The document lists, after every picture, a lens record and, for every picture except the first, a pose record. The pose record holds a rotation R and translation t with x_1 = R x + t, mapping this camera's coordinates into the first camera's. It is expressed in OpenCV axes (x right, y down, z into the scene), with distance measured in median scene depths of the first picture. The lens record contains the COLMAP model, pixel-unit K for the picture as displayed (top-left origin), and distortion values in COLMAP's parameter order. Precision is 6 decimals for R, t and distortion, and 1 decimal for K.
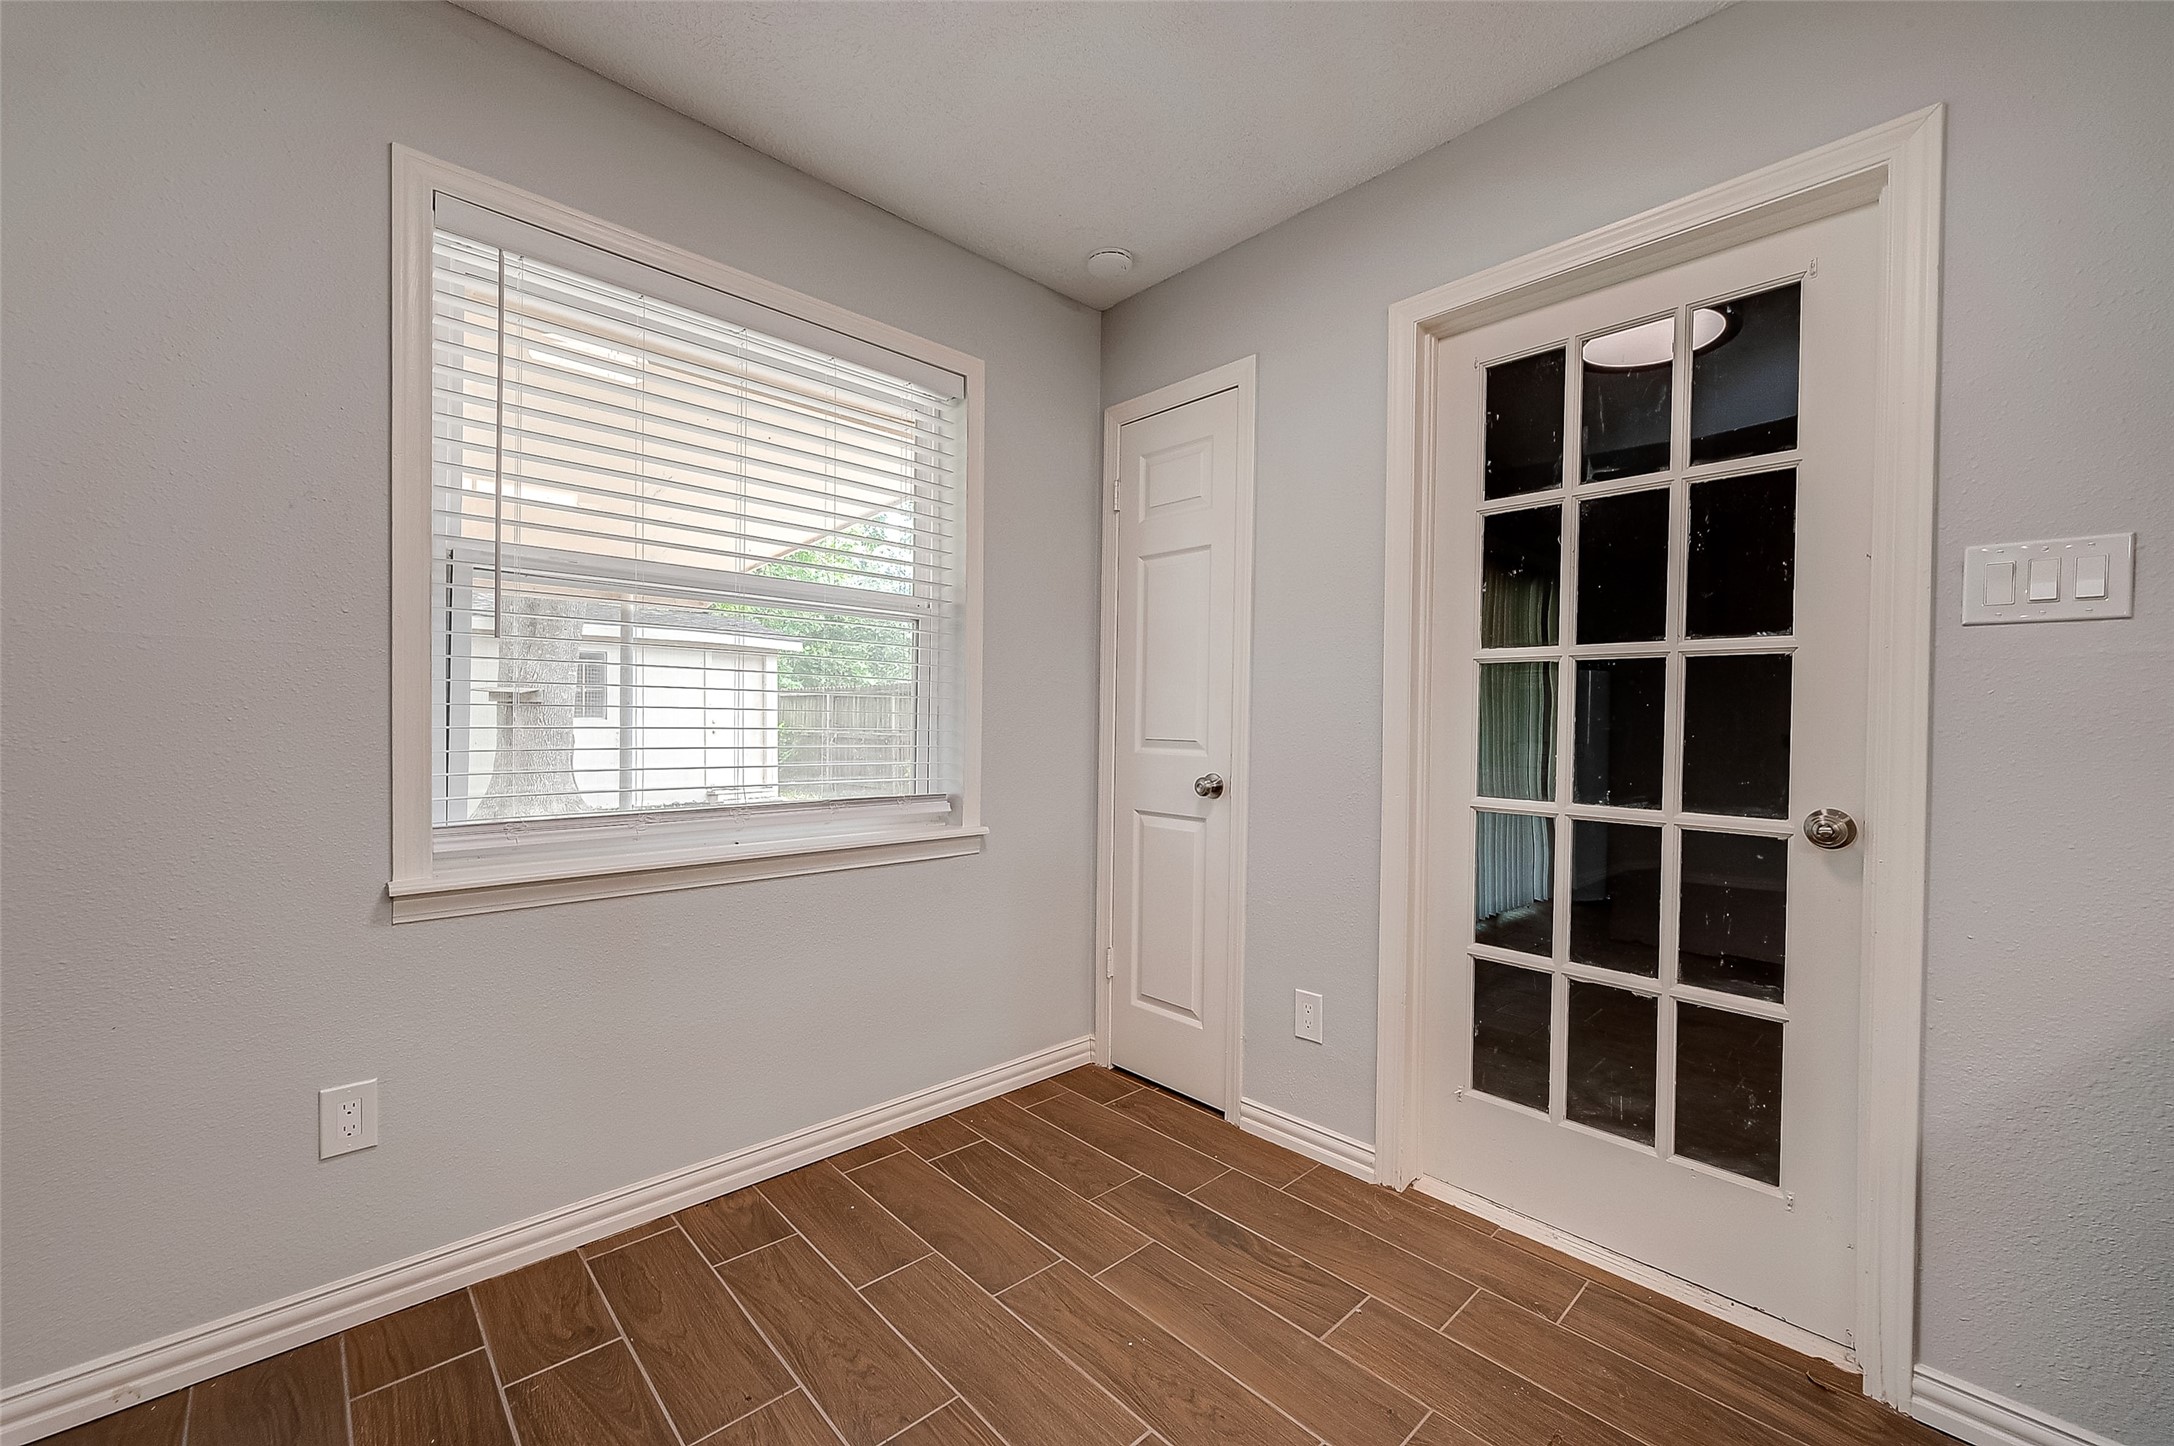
lens RADIAL K [[863.0, 0, 1126.9], [0, 863.0, 730.3], [0, 0, 1]] dist [0.000646, 0.000036]
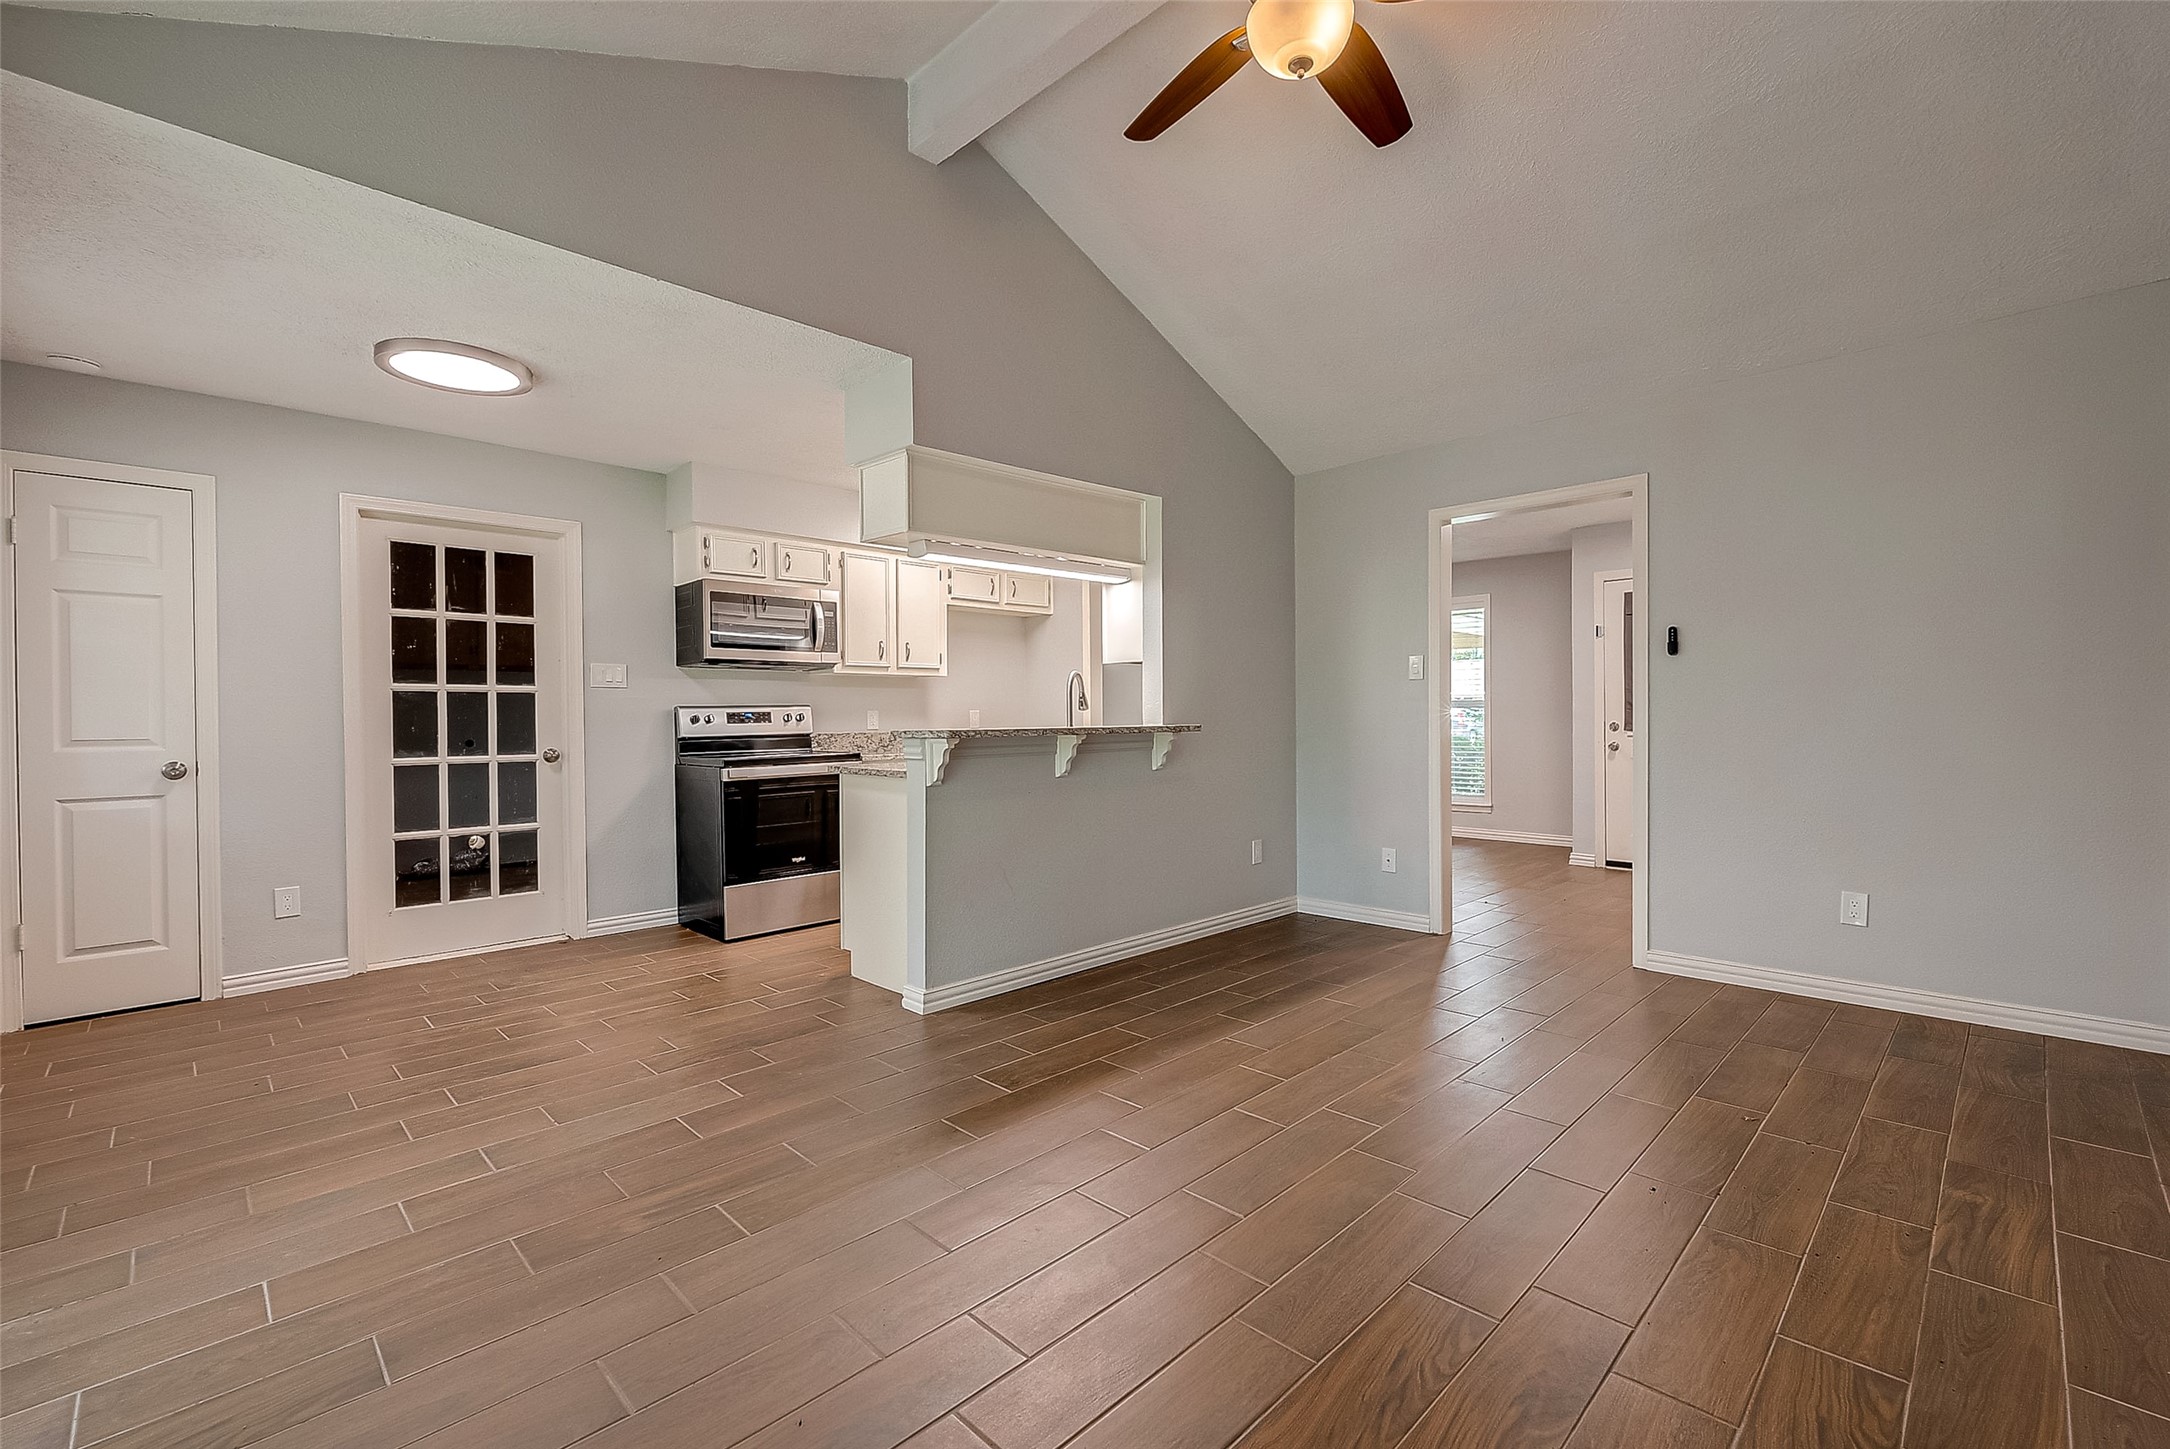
lens RADIAL K [[927.6, 0, 1082.6], [0, 927.6, 726.9], [0, 0, 1]] dist [-0.000964, -0.000038]
pose [[-0.007749, -0.026765, 0.999612, -1.698044], [0.020708, 0.999423, 0.026920, -0.018949], [-0.999756, 0.020908, -0.007190, -0.550172]]
